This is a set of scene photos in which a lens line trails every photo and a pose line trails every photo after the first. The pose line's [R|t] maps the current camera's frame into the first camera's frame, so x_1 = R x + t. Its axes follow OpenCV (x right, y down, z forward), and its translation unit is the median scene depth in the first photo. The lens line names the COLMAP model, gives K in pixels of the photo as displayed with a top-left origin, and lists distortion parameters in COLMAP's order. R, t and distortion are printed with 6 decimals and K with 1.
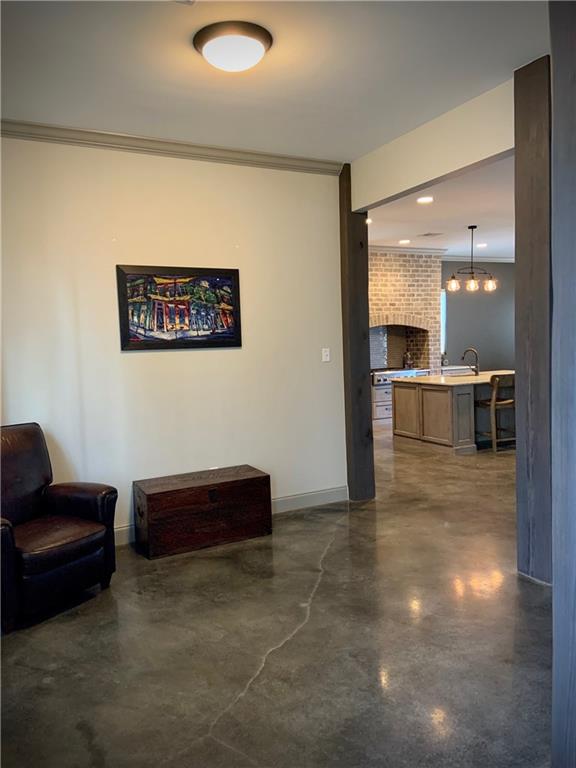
lens RADIAL K [[577.8, 0, 287.8], [0, 577.8, 384.8], [0, 0, 1]] dist [0.047351, -0.031770]
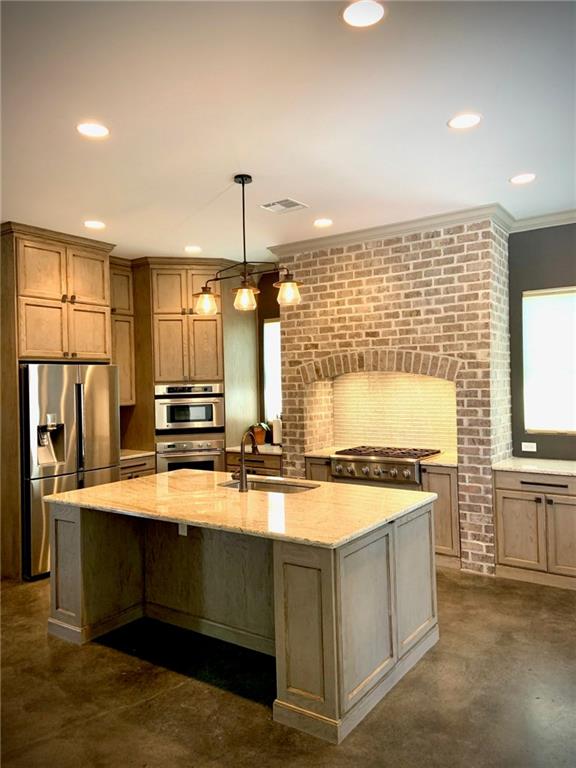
lens RADIAL K [[577.8, 0, 292.1], [0, 577.8, 381.2], [0, 0, 1]] dist [0.047351, -0.031770]
pose [[0.463596, 0.025011, -0.885693, 0.624003], [-0.060575, 0.998157, -0.003519, -0.087014], [0.883973, 0.055282, 0.464257, 0.675550]]
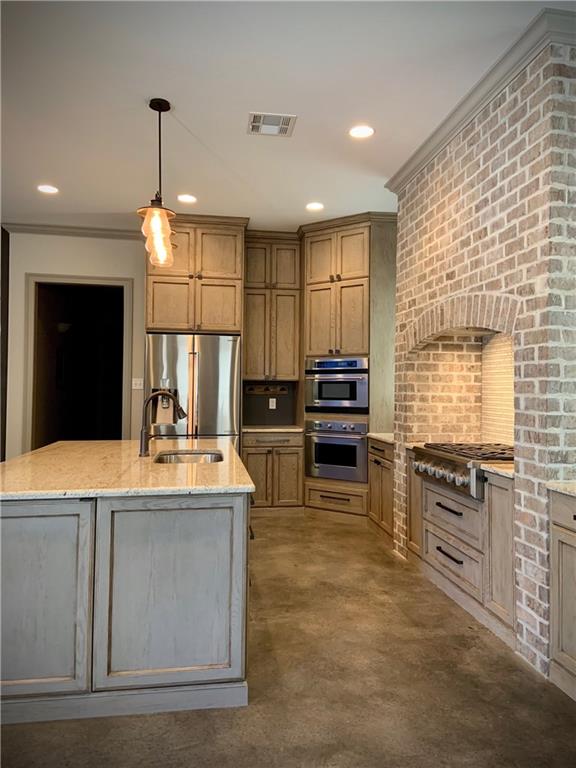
lens RADIAL K [[577.8, 0, 289.7], [0, 577.8, 382.9], [0, 0, 1]] dist [0.047351, -0.031770]
pose [[-0.320822, 0.023384, -0.946851, 0.568753], [-0.067625, 0.996578, 0.047525, -0.078968], [0.944722, 0.079278, -0.318143, 1.016687]]
